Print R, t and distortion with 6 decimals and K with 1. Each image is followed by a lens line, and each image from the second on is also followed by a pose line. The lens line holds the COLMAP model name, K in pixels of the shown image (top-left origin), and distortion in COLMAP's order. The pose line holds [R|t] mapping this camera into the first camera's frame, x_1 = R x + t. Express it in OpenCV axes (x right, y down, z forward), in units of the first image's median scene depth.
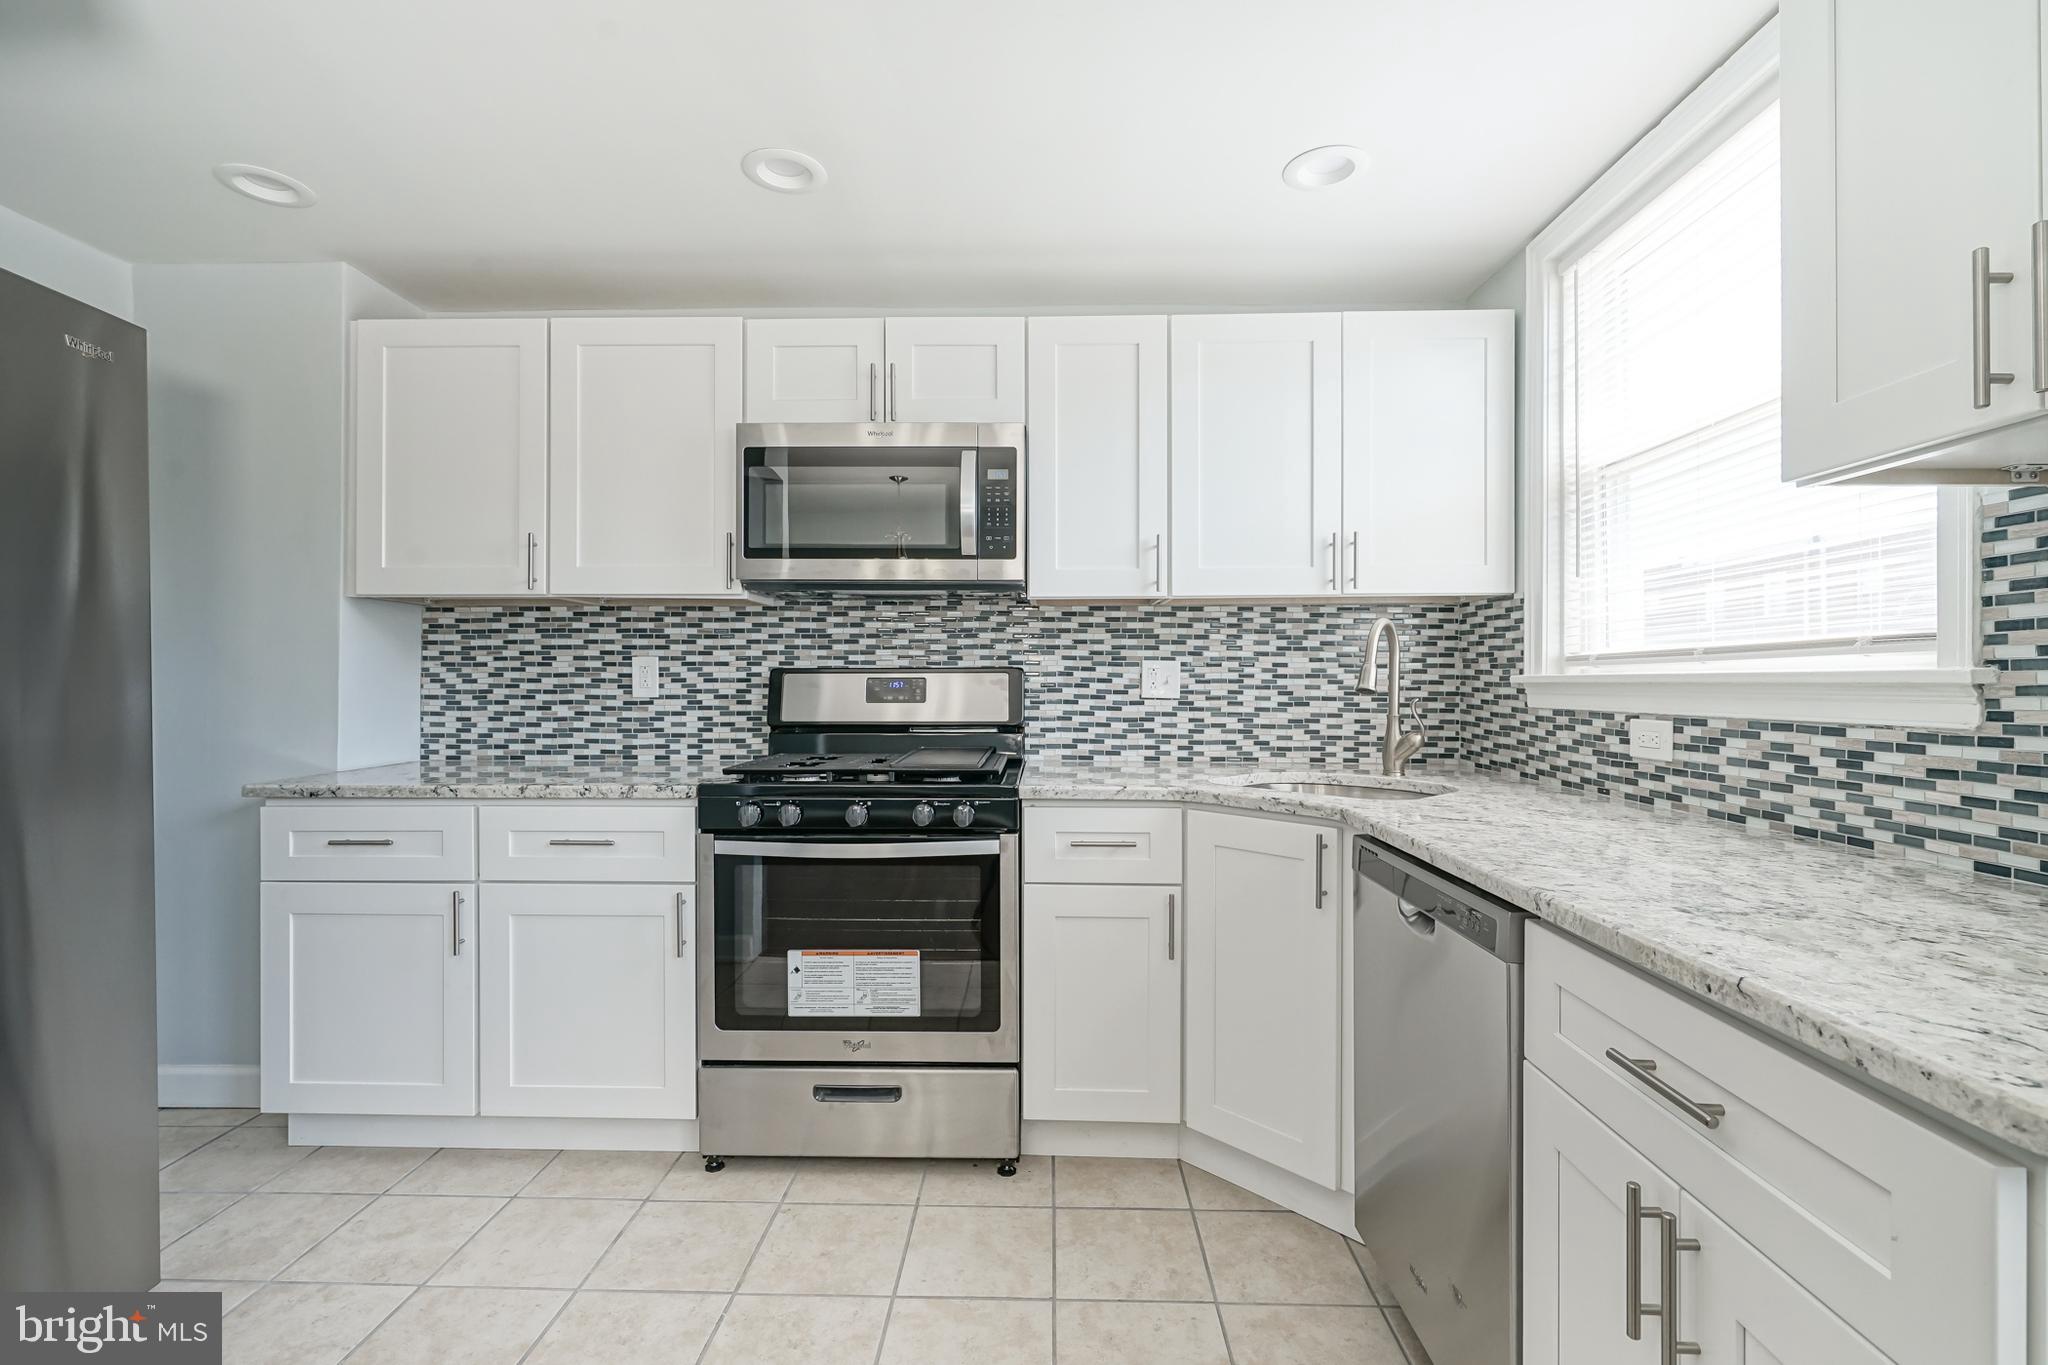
lens RADIAL K [[909.6, 0, 1070.5], [0, 909.6, 681.2], [0, 0, 1]] dist [-0.012460, 0.004337]
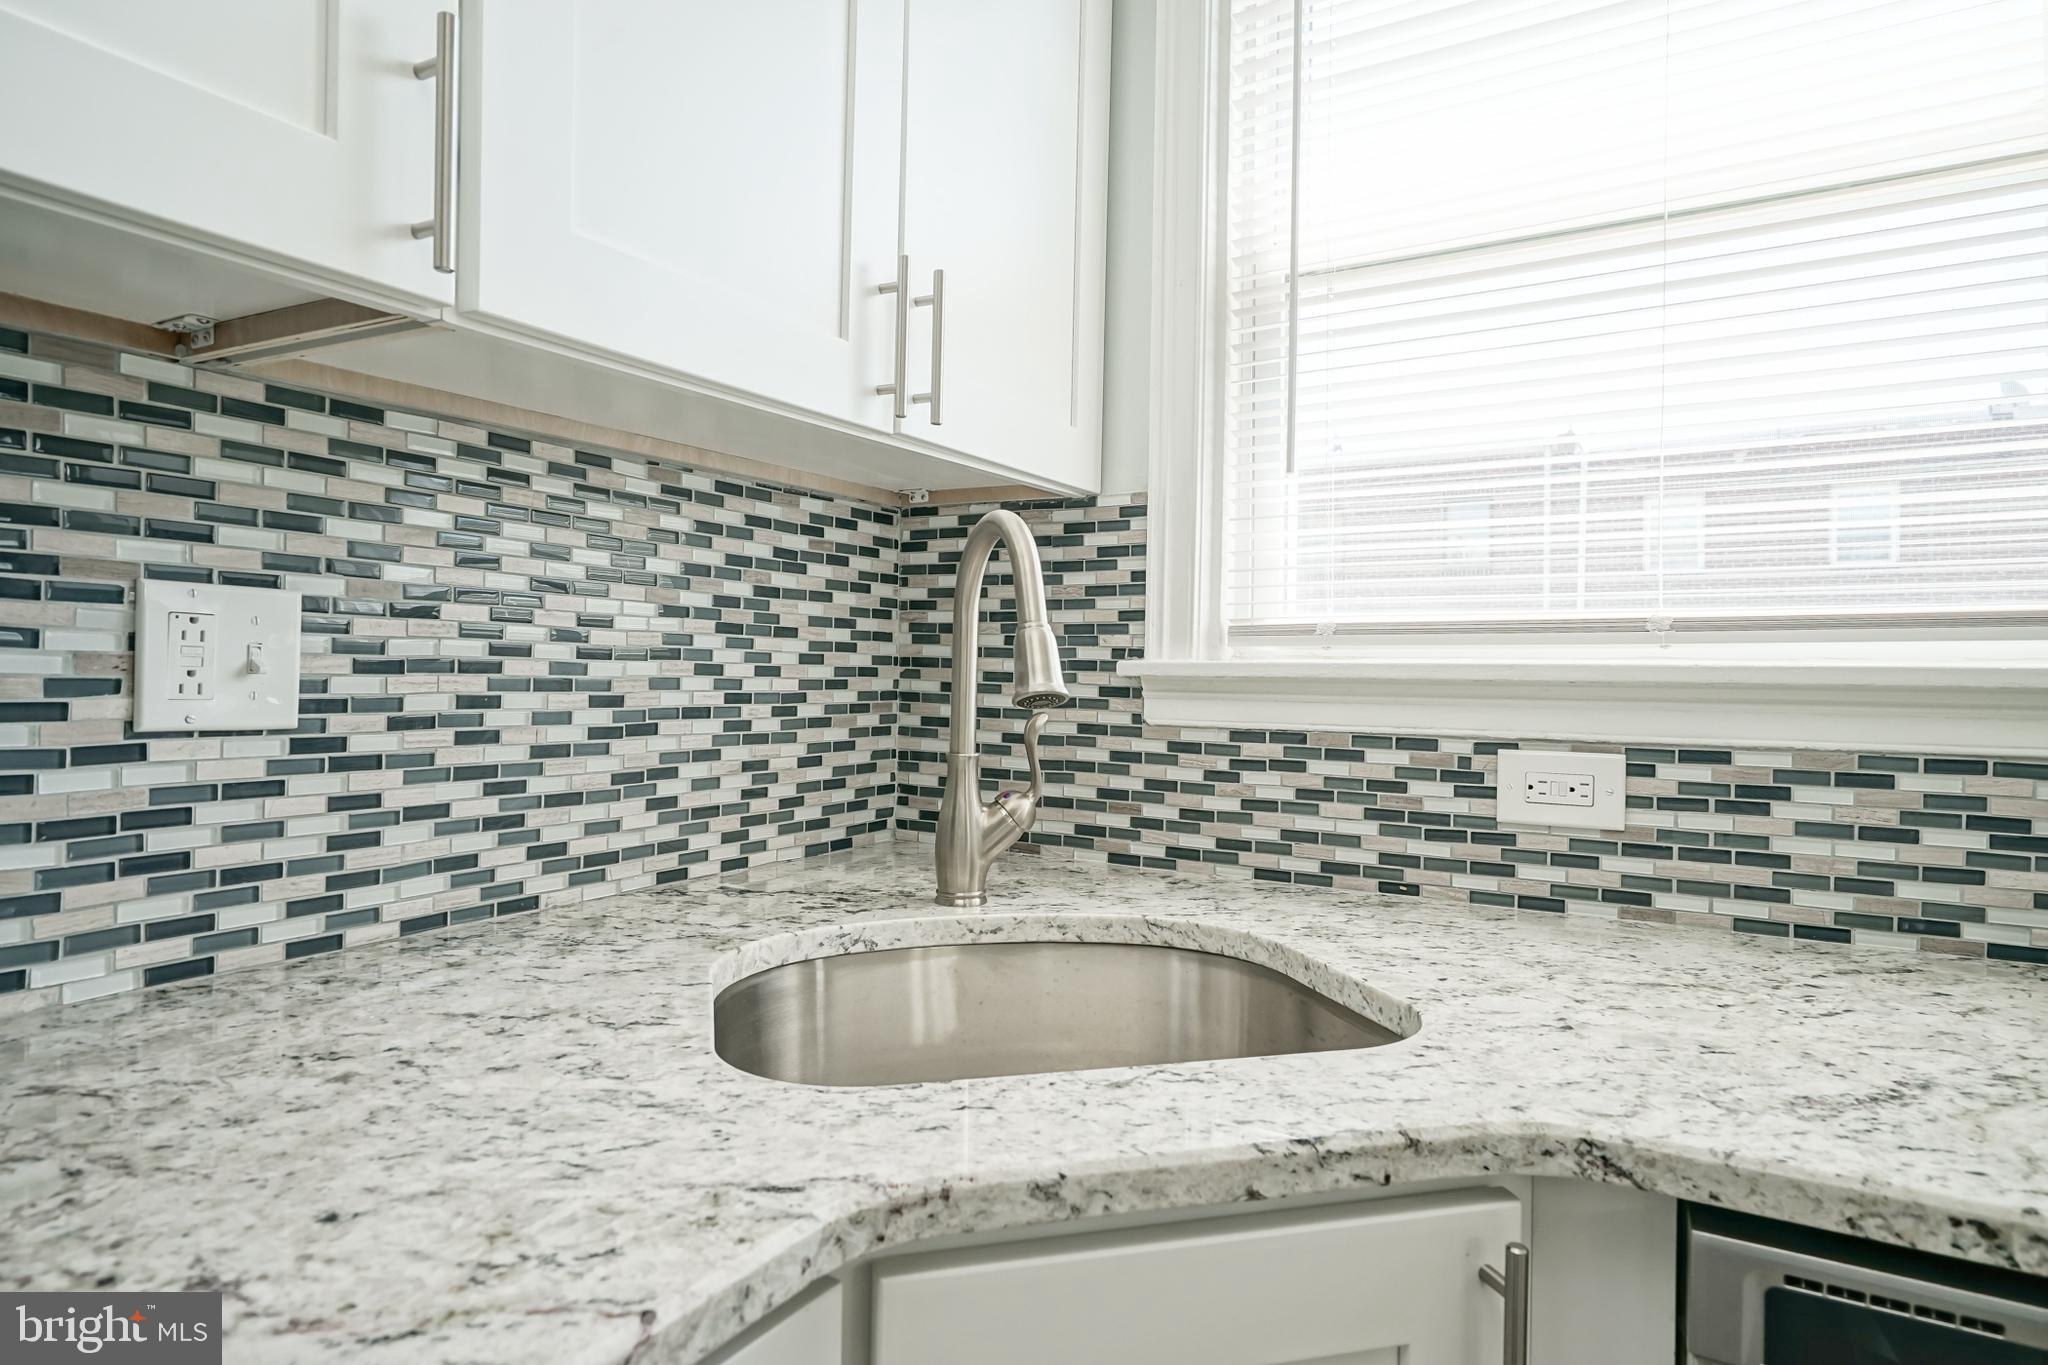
lens RADIAL K [[1148.2, 0, 1016.3], [0, 1148.2, 679.0], [0, 0, 1]] dist [0.008442, 0.000220]
pose [[0.513635, -0.003519, 0.858002, -0.076384], [-0.011814, 0.999868, 0.011174, -0.002747], [-0.857928, -0.015876, 0.513525, 0.735211]]
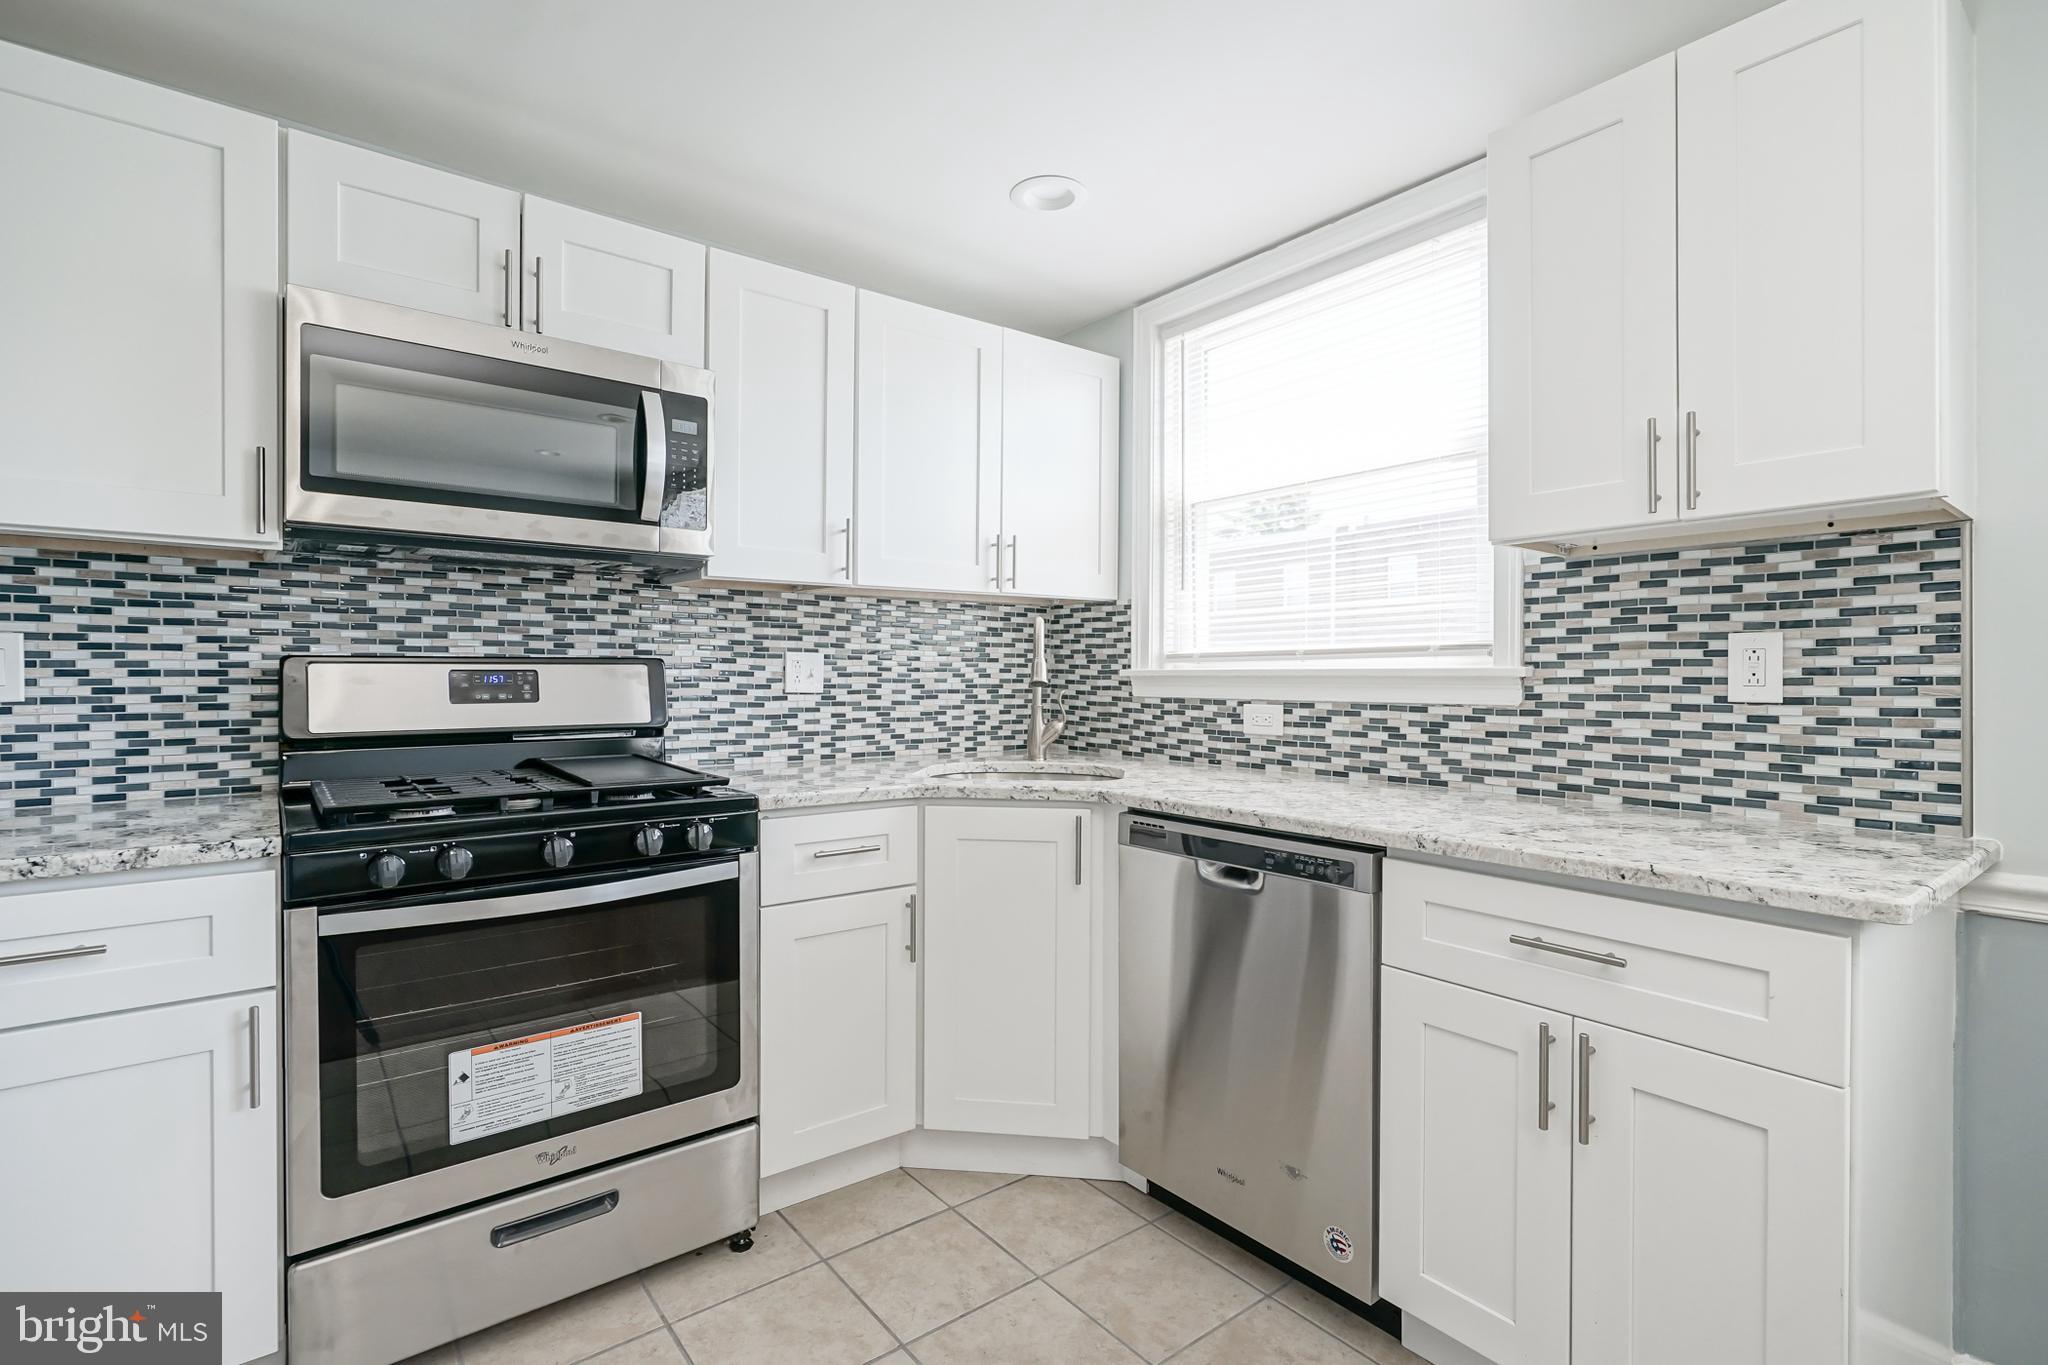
lens RADIAL K [[909.6, 0, 1039.9], [0, 909.6, 681.6], [0, 0, 1]] dist [-0.012460, 0.004337]
pose [[0.783491, -0.004618, 0.621387, -0.335395], [-0.000465, 0.999968, 0.008018, -0.000485], [-0.621404, -0.006571, 0.783463, 0.138040]]
